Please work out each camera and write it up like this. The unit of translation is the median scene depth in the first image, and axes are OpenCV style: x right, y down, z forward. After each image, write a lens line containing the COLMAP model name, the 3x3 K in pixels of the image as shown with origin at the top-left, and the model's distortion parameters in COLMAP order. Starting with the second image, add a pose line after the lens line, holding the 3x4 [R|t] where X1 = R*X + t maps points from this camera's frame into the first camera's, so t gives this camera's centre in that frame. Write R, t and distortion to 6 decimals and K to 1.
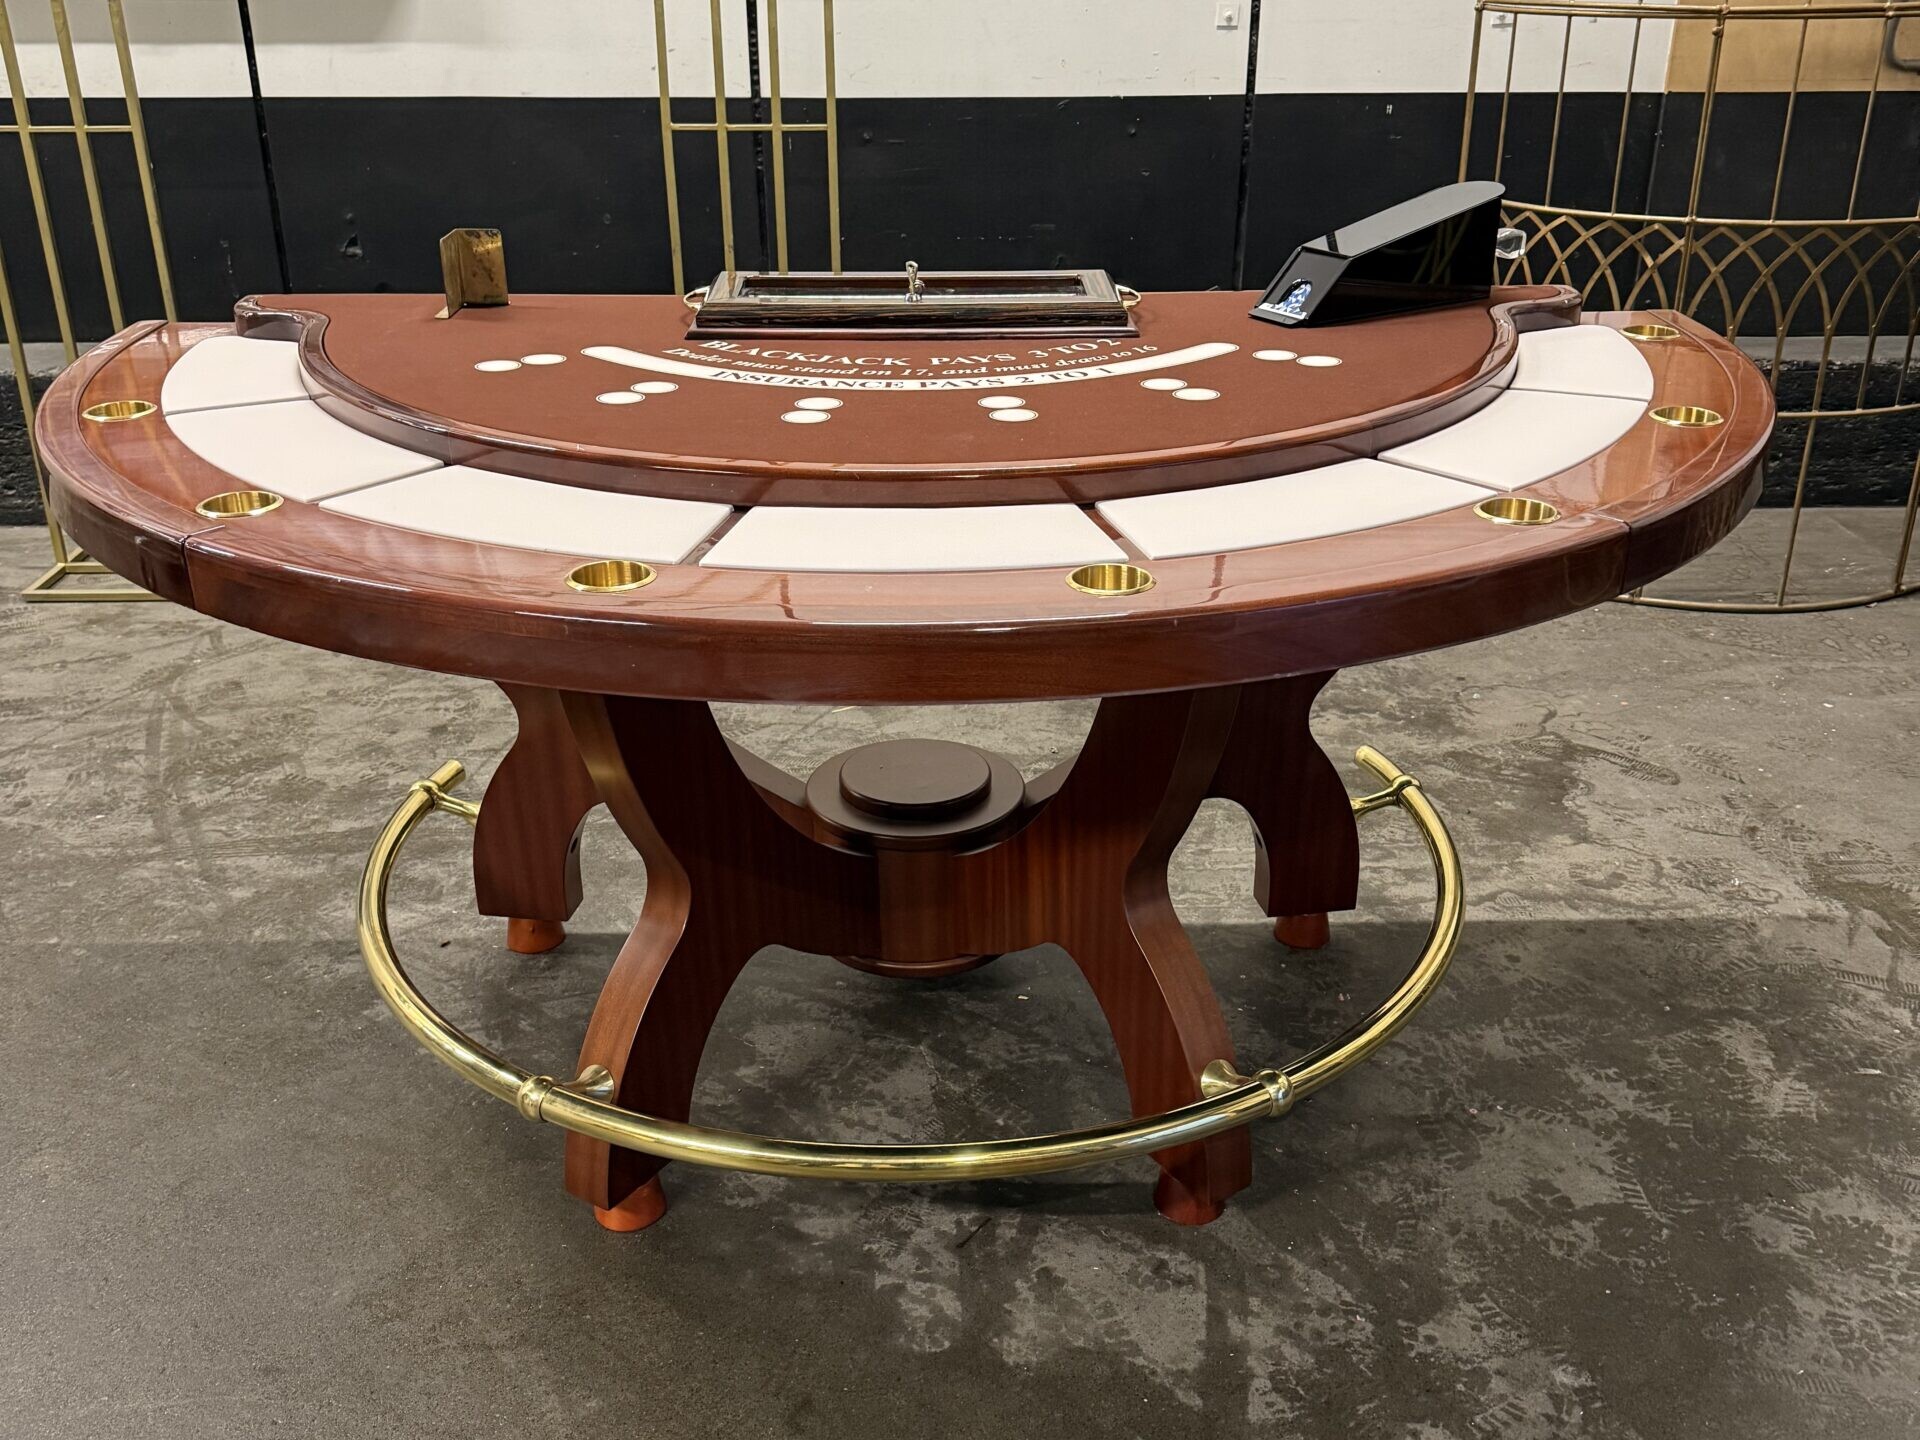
lens RADIAL K [[1881.7, 0, 960.0], [0, 1881.7, 720.0], [0, 0, 1]] dist [0.187423, -0.432980]
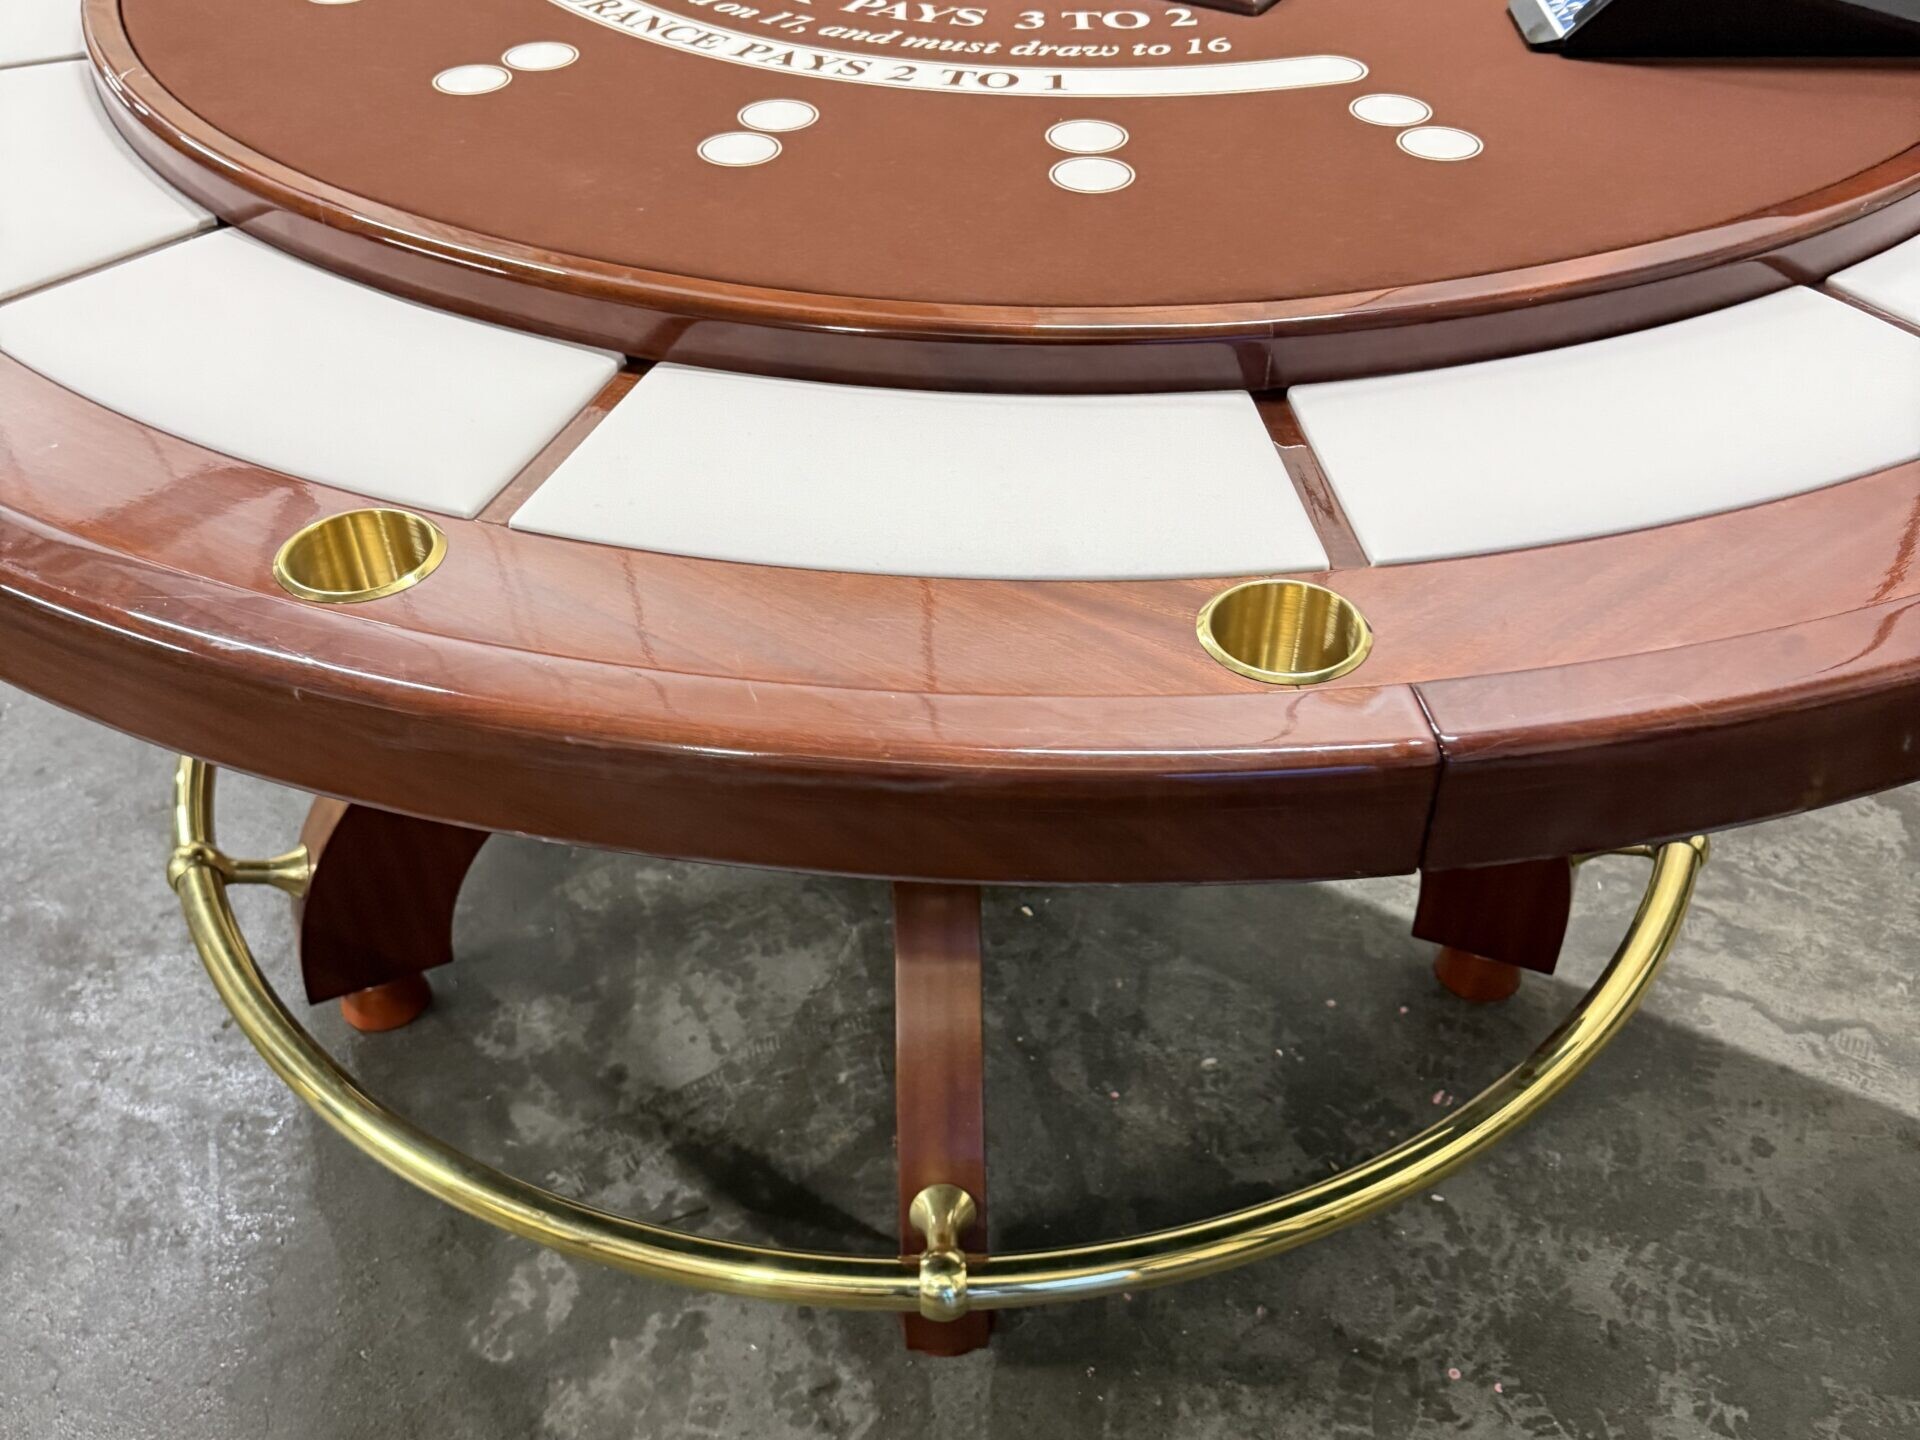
lens RADIAL K [[1881.7, 0, 960.0], [0, 1881.7, 720.0], [0, 0, 1]] dist [0.187423, -0.432980]
pose [[0.834998, 0.342753, -0.430463, 0.279181], [-0.213646, 0.922873, 0.320407, -0.140677], [0.507083, -0.175572, 0.843825, 0.348016]]
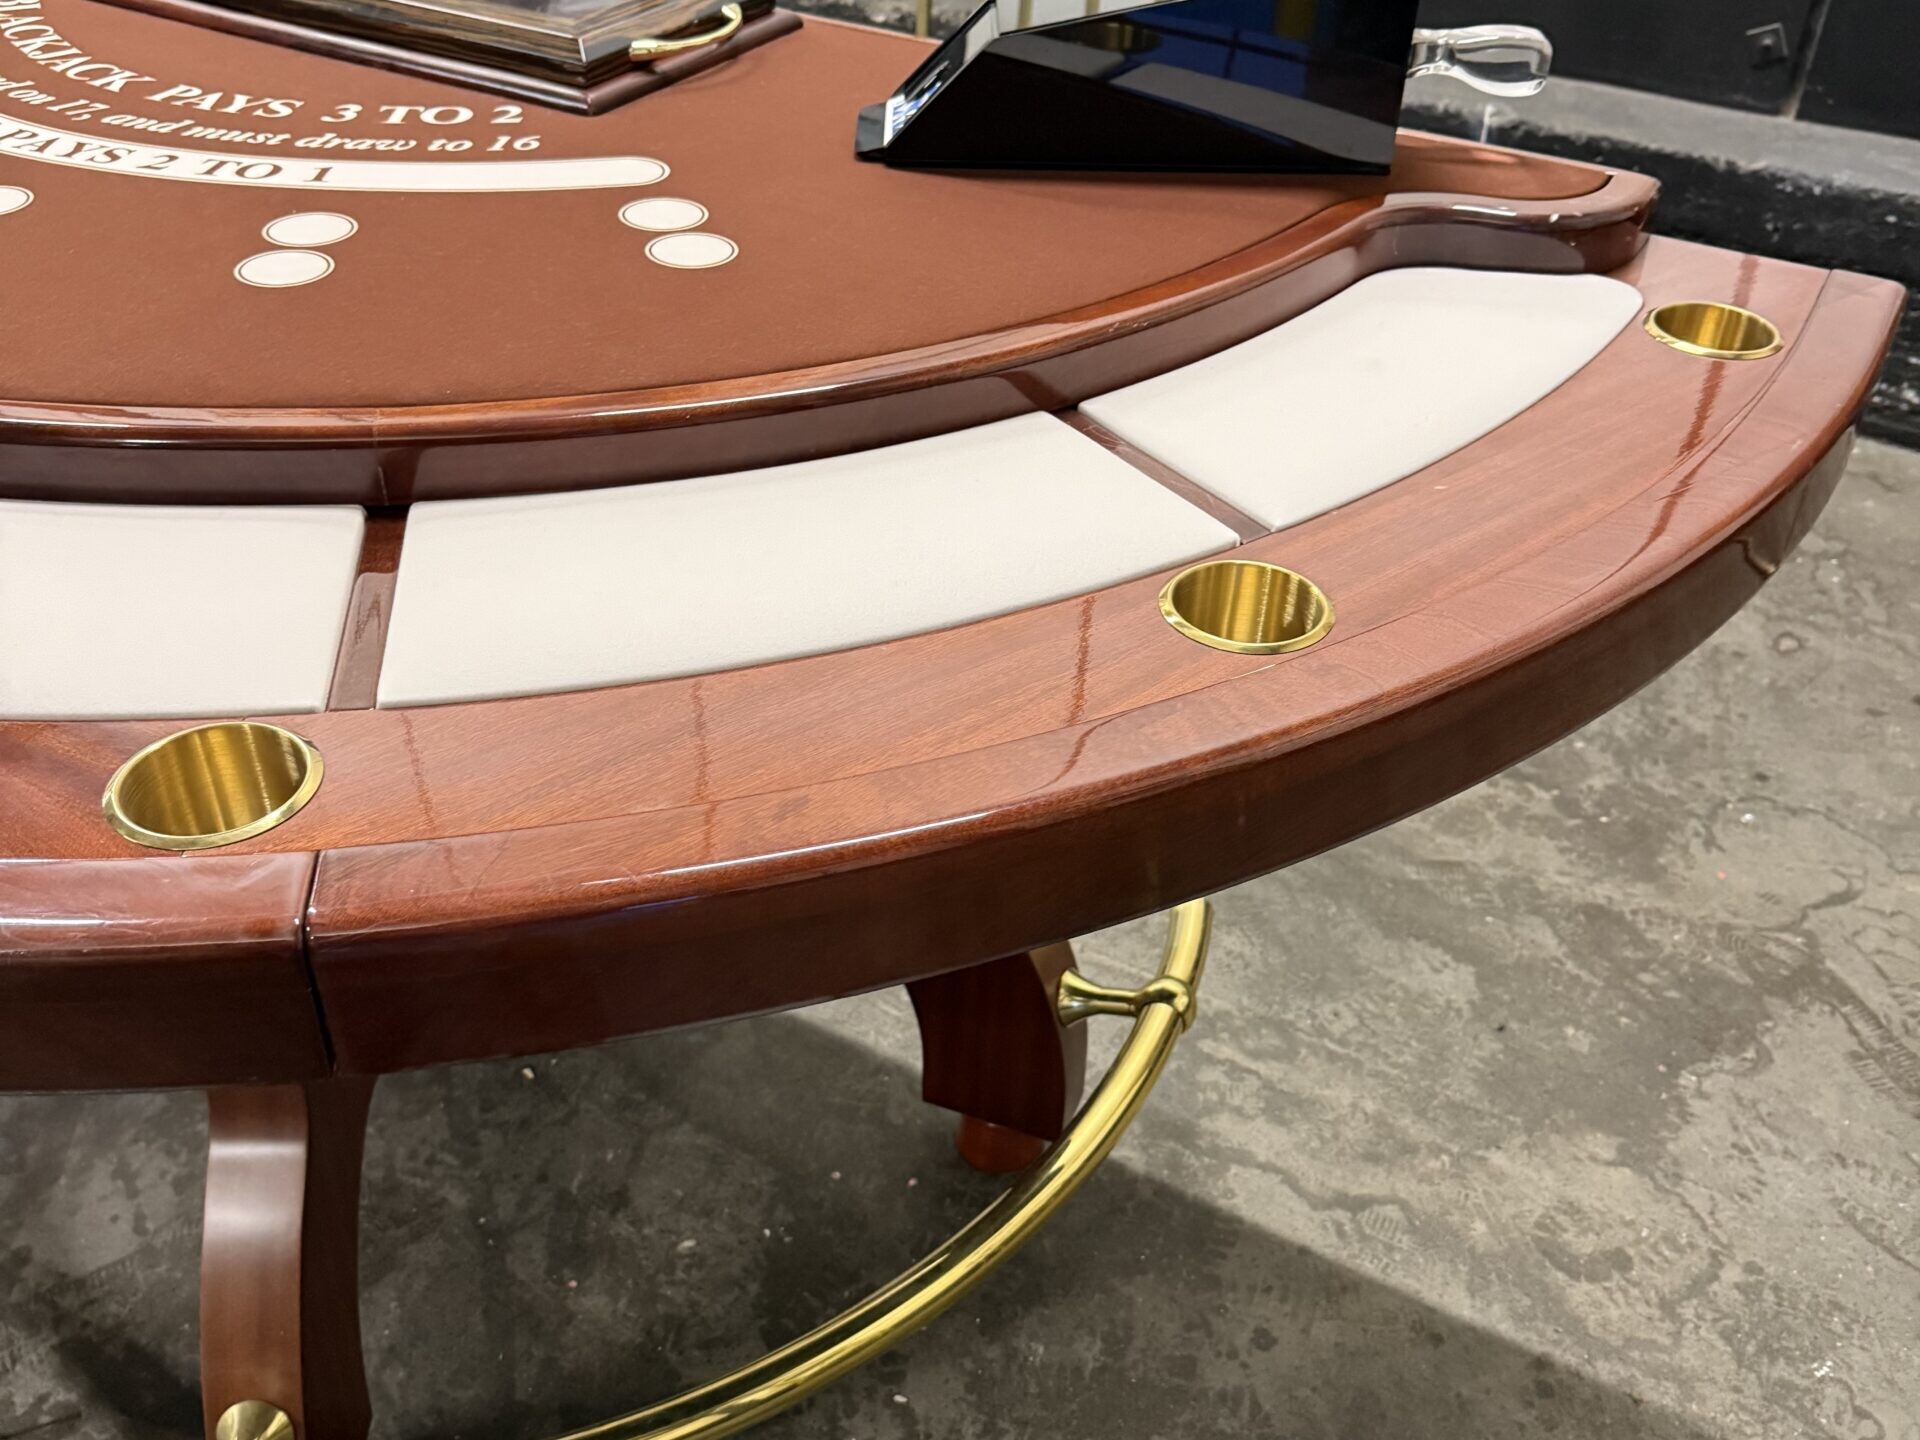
lens RADIAL K [[1881.7, 0, 960.0], [0, 1881.7, 720.0], [0, 0, 1]] dist [0.187423, -0.432980]
pose [[0.850393, 0.324495, -0.414167, 0.370989], [-0.238990, 0.939506, 0.245381, -0.159687], [0.468738, -0.109689, 0.876501, 0.453979]]
